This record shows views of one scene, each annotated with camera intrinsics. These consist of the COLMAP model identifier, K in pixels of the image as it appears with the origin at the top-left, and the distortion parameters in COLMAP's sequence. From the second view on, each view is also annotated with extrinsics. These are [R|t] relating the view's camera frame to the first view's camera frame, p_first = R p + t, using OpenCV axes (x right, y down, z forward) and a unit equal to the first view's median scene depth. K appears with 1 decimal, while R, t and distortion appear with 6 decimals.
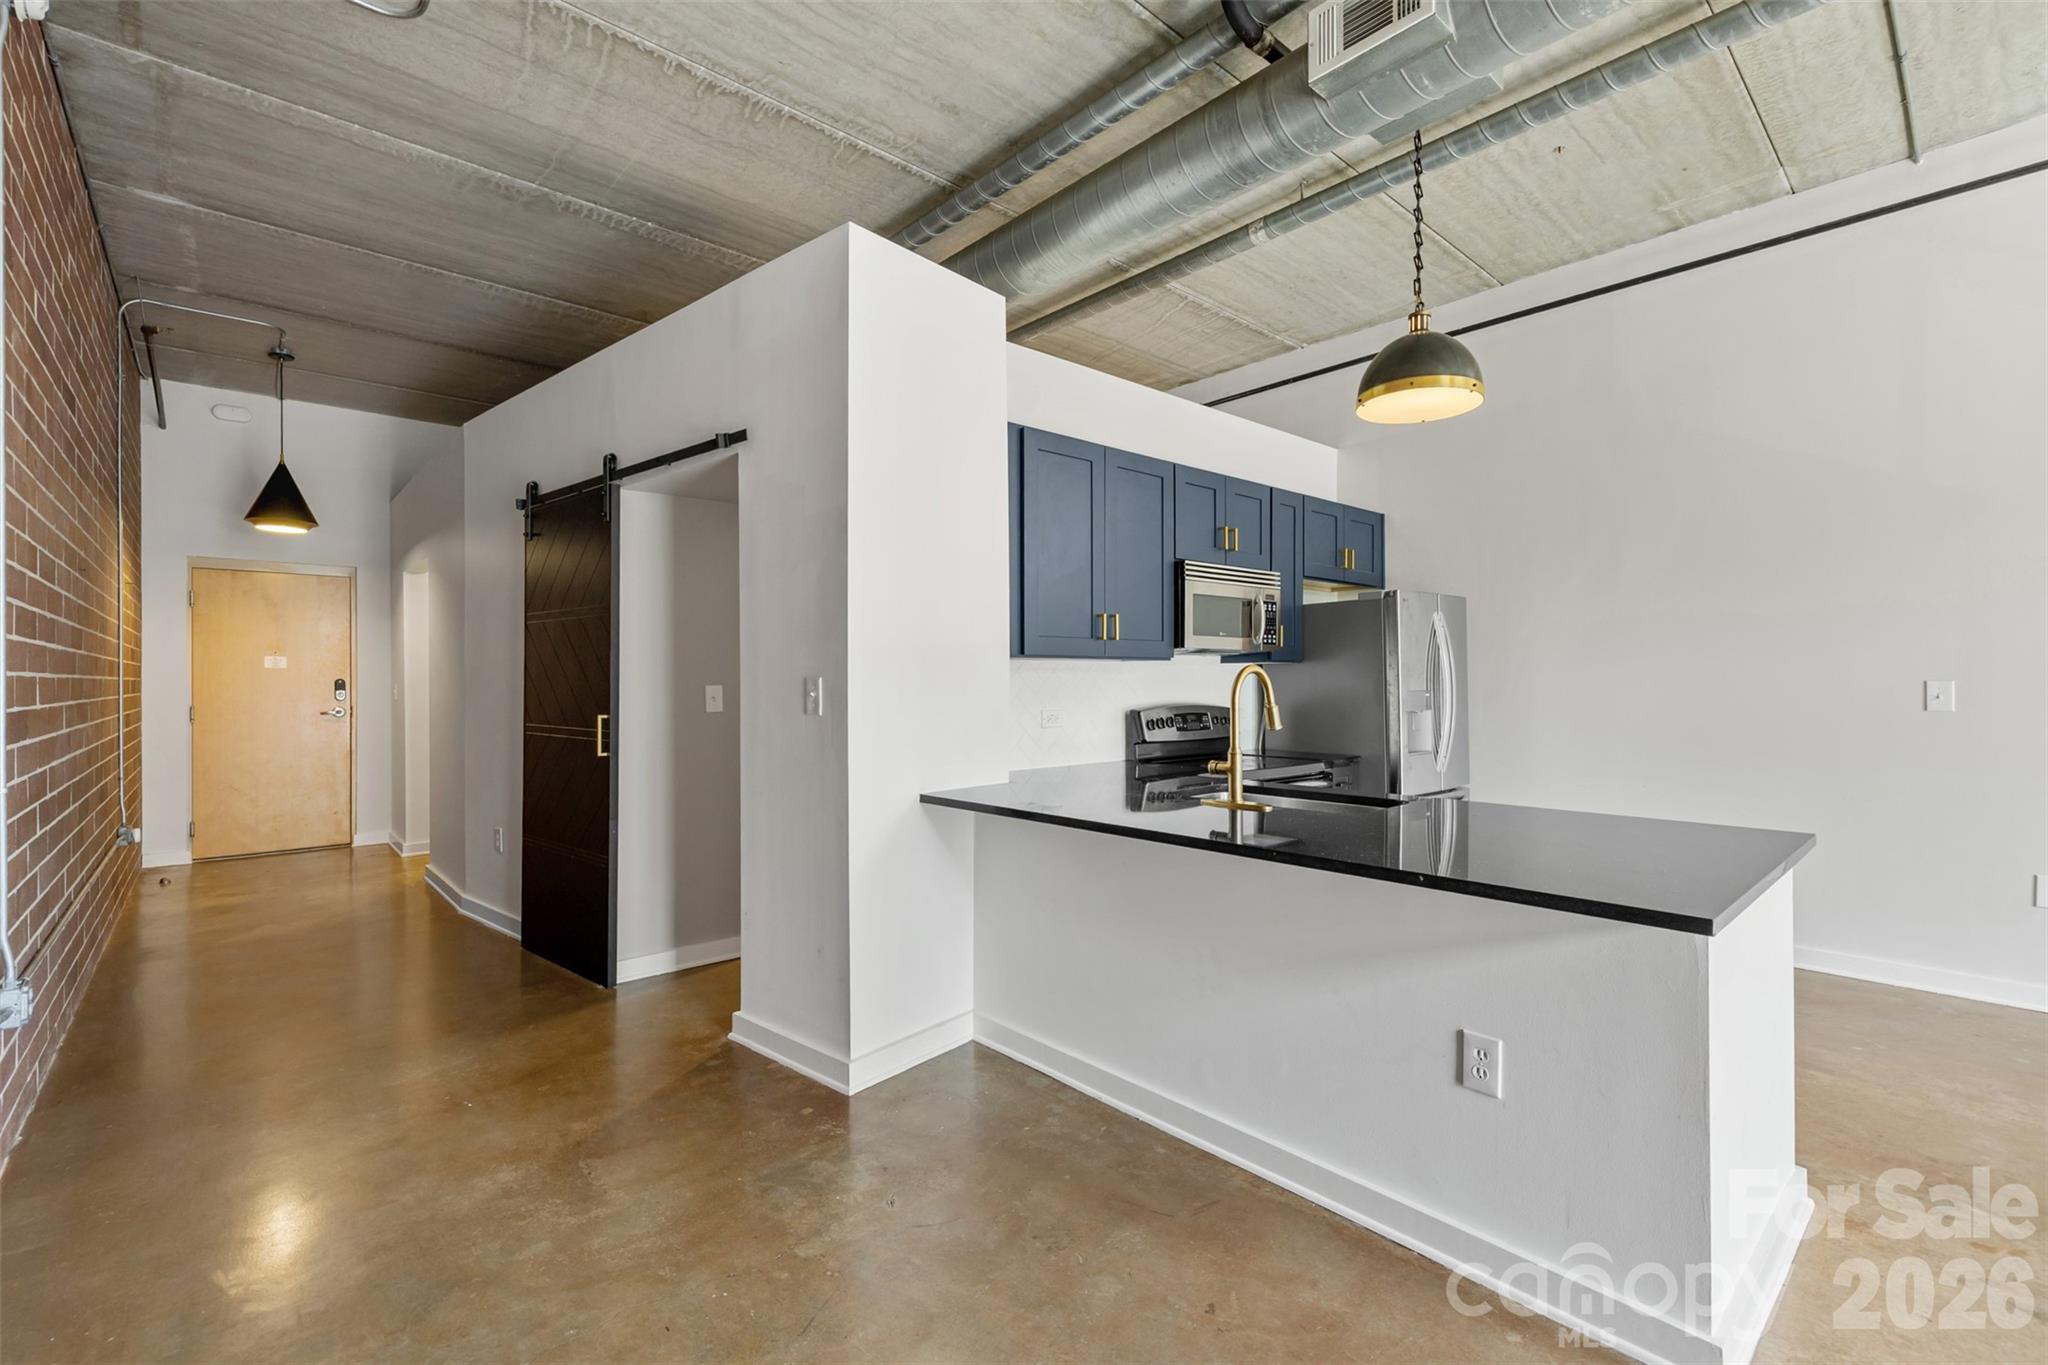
lens RADIAL K [[876.9, 0, 1023.9], [0, 876.9, 676.0], [0, 0, 1]] dist [0.014874, 0.000341]
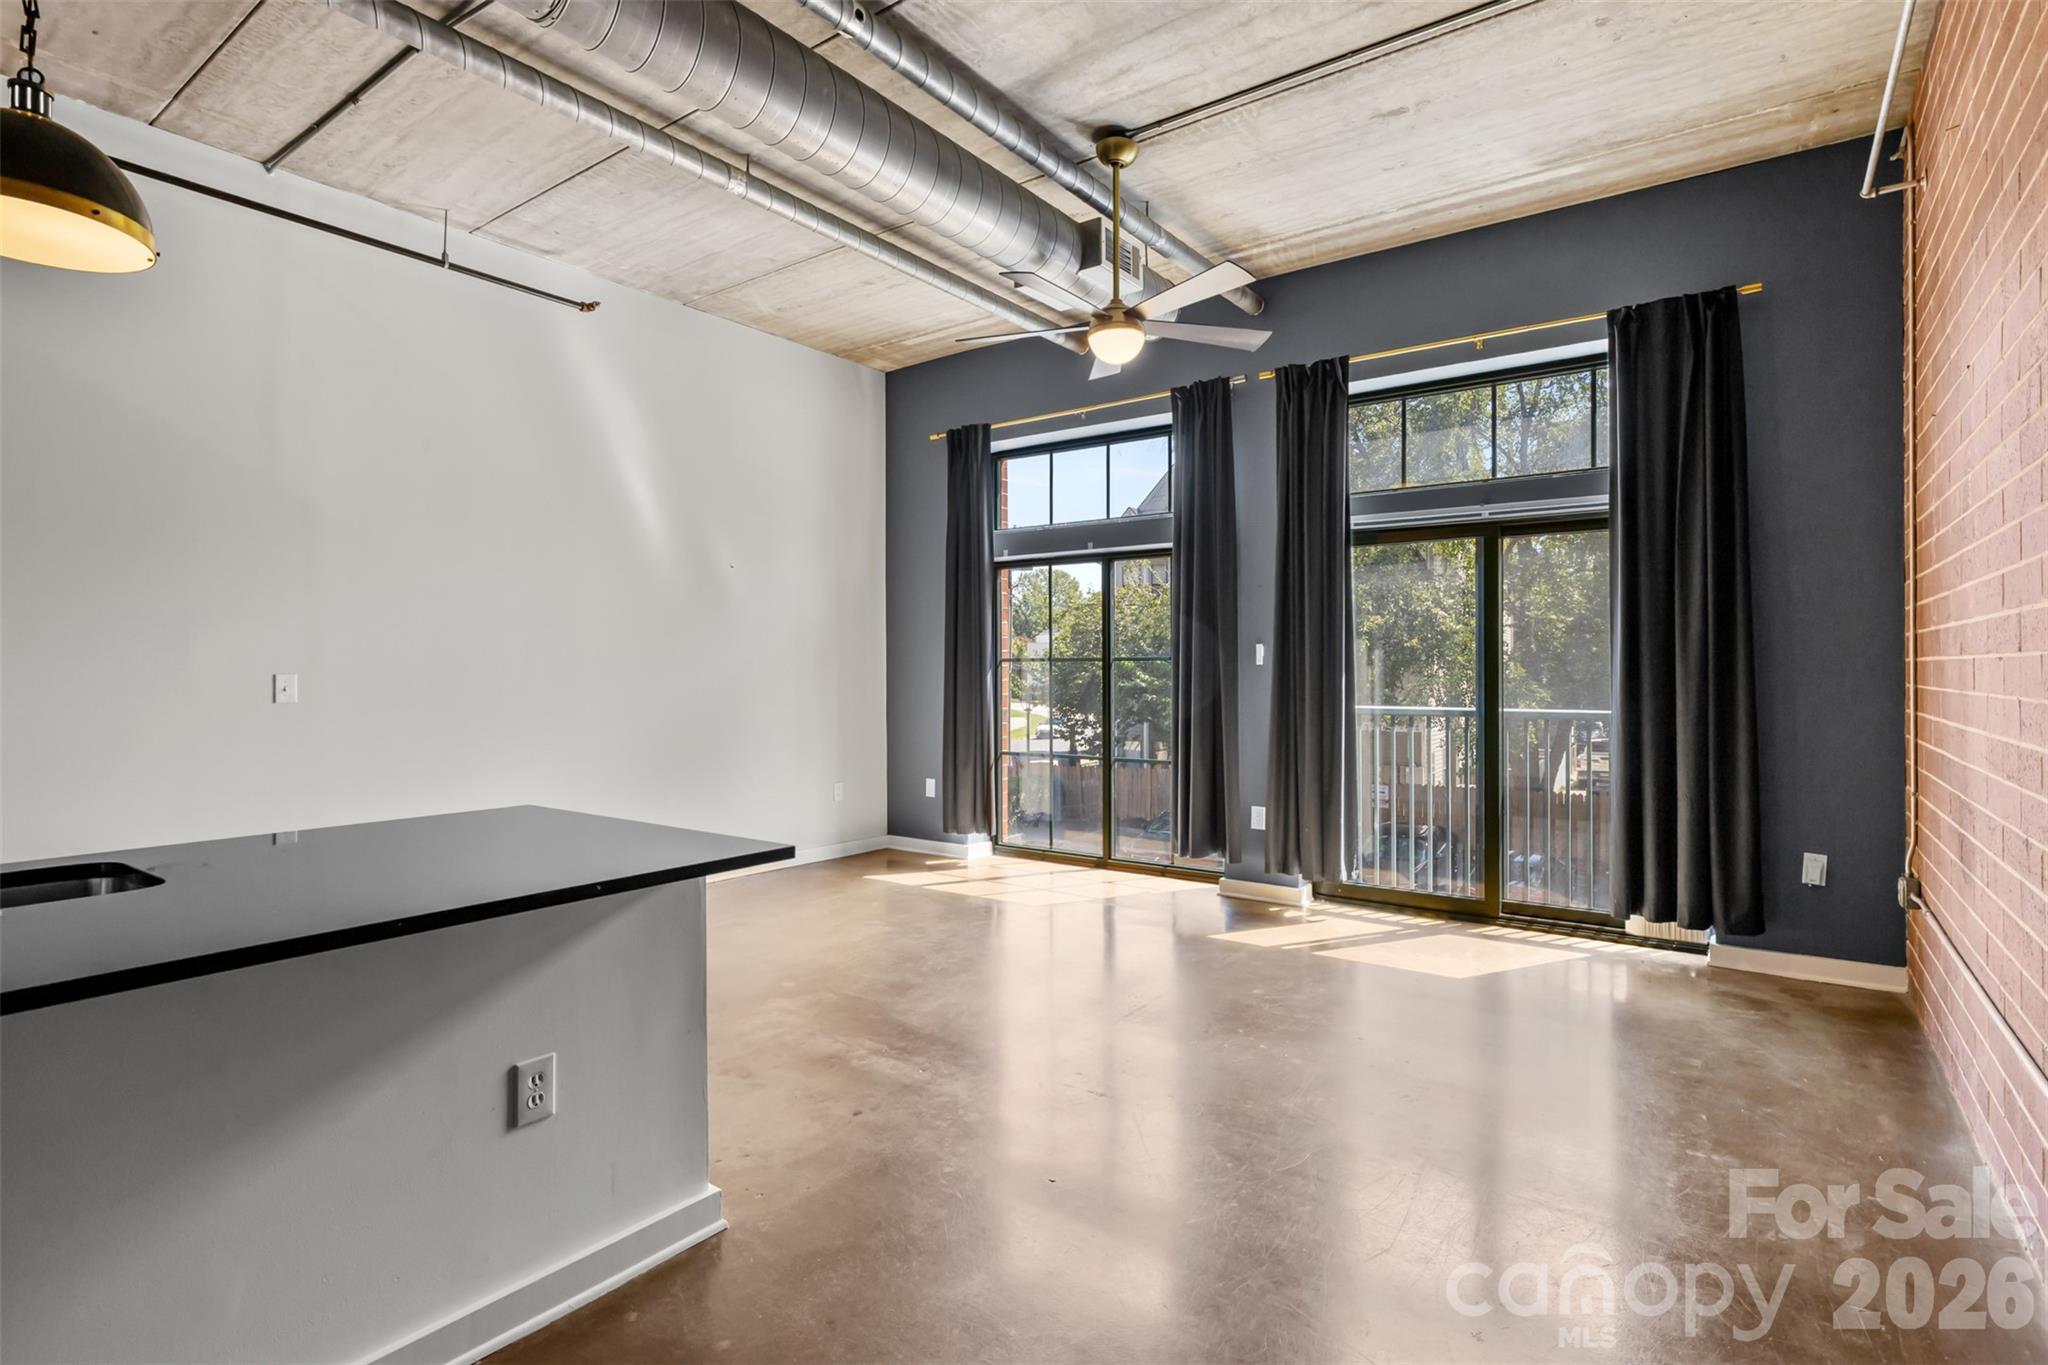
lens RADIAL K [[968.1, 0, 1079.0], [0, 968.1, 680.3], [0, 0, 1]] dist [-0.017136, 0.002112]
pose [[-0.217017, -0.008314, 0.976133, -0.252948], [-0.004021, 0.999963, 0.007623, 0.000401], [-0.976160, -0.002271, -0.217042, 0.289365]]
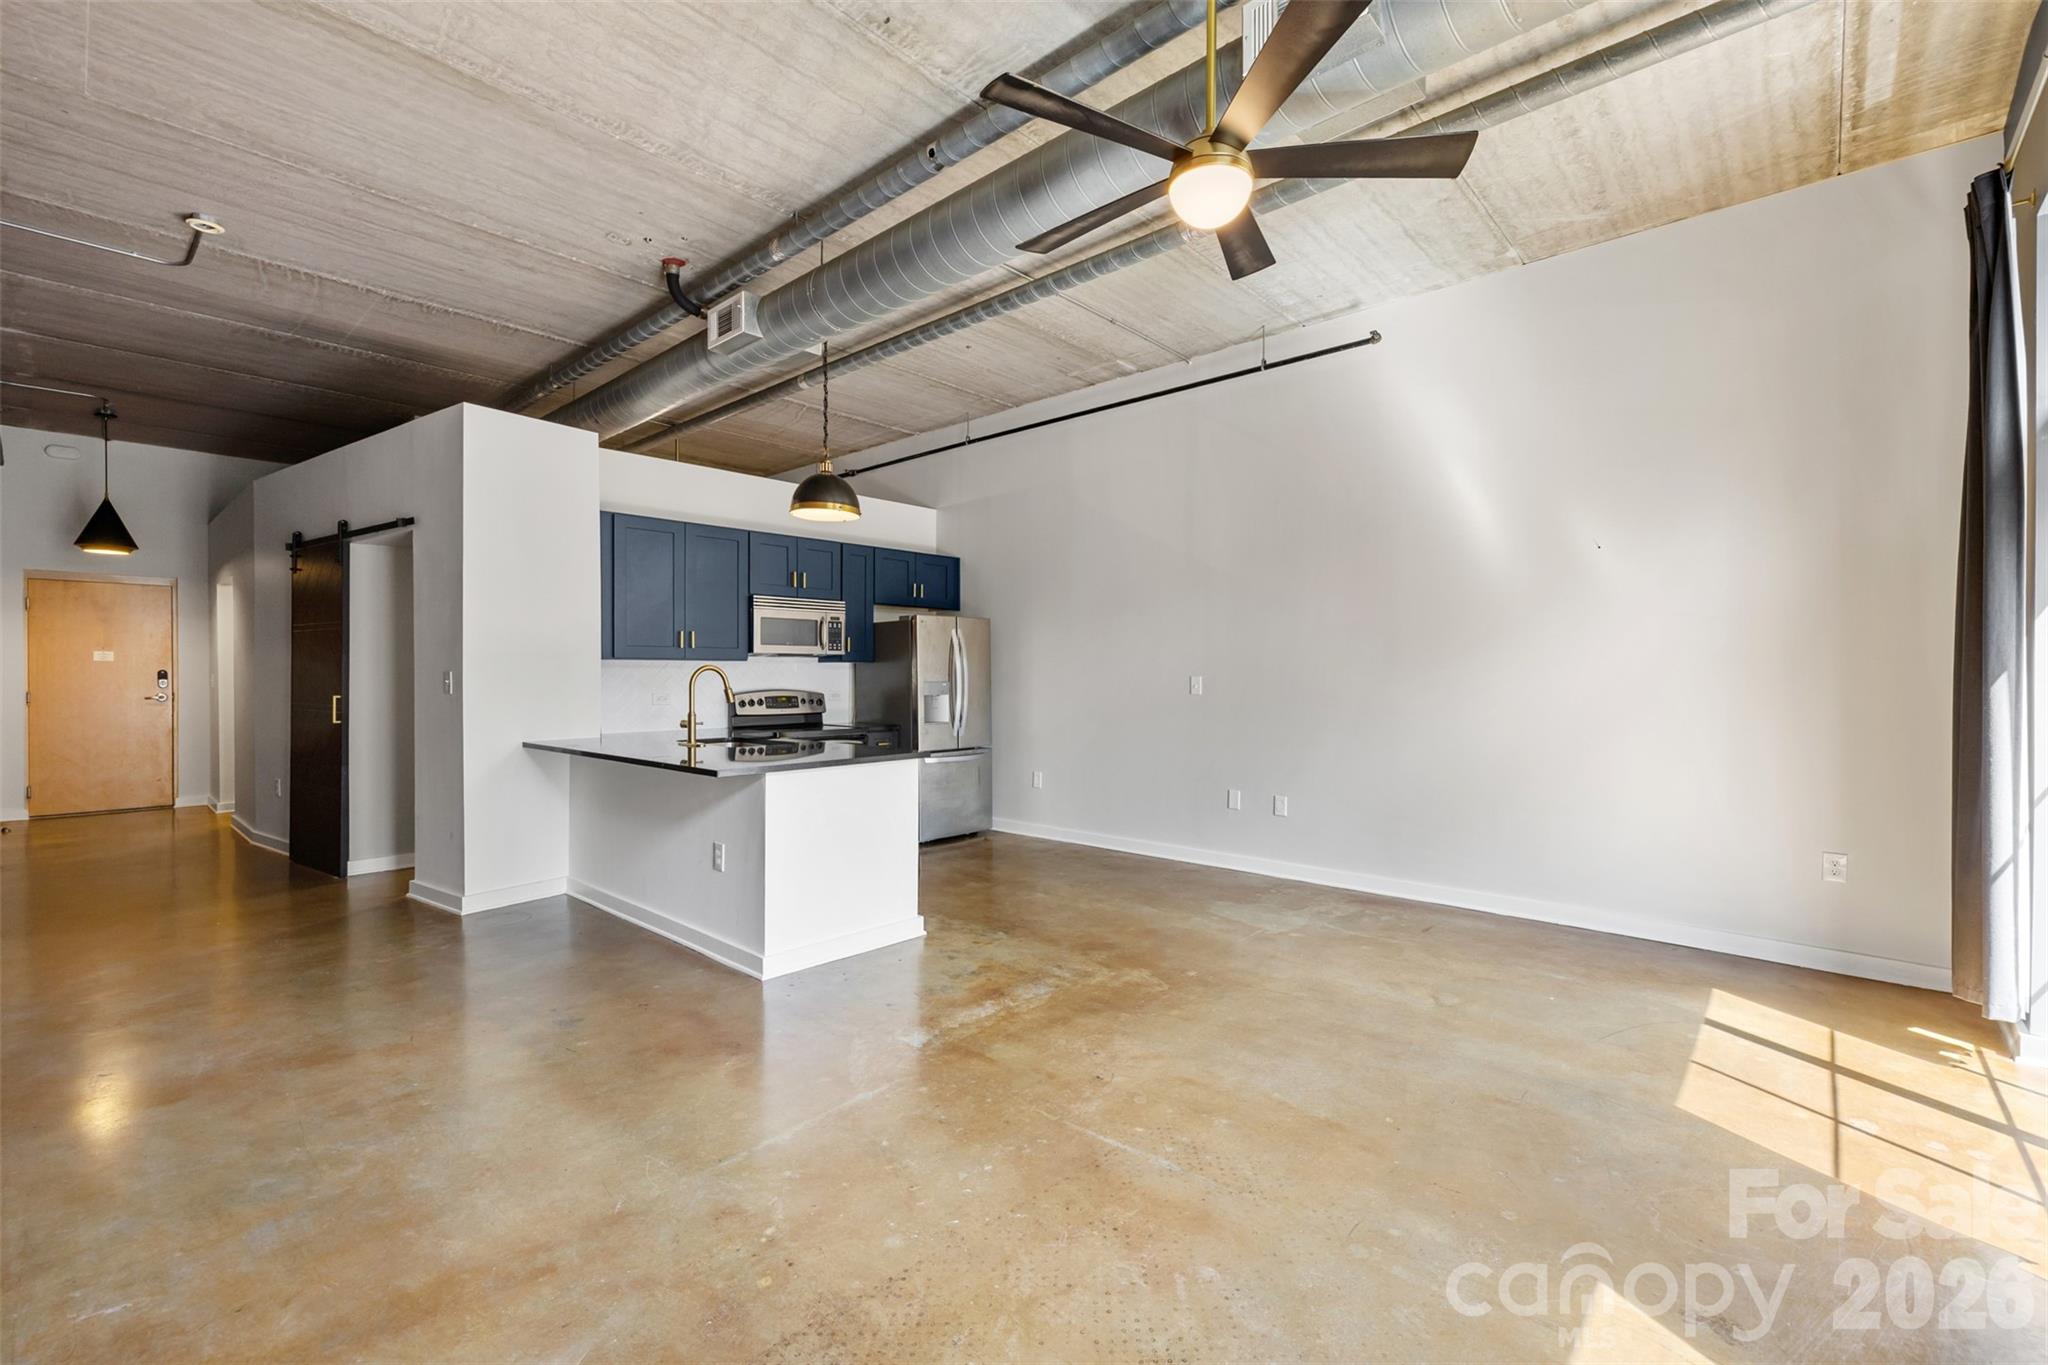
lens RADIAL K [[876.9, 0, 1020.6], [0, 876.9, 678.0], [0, 0, 1]] dist [0.014874, 0.000341]
pose [[0.996020, 0.004176, 0.089033, 0.489399], [-0.004990, 0.999948, 0.008918, -0.004272], [-0.088991, -0.009327, 0.995989, -0.538101]]
